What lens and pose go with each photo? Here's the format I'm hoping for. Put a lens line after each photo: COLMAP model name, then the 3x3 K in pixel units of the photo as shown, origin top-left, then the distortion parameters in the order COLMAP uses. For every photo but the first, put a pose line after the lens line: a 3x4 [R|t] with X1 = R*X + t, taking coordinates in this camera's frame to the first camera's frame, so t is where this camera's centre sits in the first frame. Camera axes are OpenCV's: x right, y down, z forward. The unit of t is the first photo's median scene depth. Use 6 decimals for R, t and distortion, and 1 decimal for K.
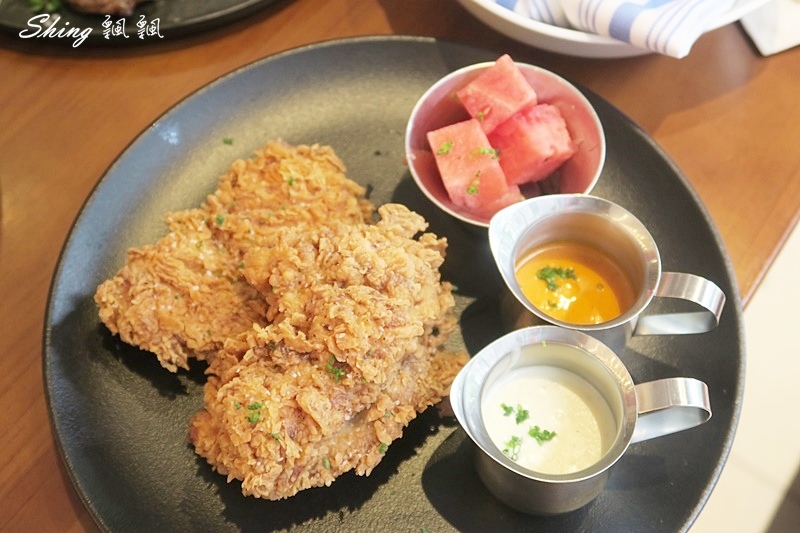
lens RADIAL K [[1038.1, 0, 402.1], [0, 1038.1, 265.9], [0, 0, 1]] dist [0.078682, 0.000000]
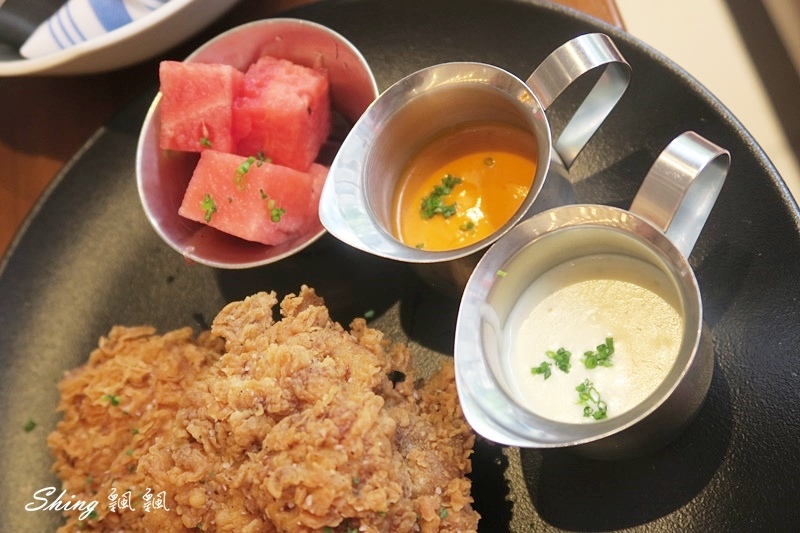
lens RADIAL K [[1038.1, 0, 398.0], [0, 1038.1, 264.6], [0, 0, 1]] dist [0.078682, 0.000000]
pose [[0.622597, -0.780453, 0.057156, 0.053127], [0.781434, 0.623940, 0.007647, 0.010033], [-0.041630, 0.039903, 0.998336, 0.280469]]
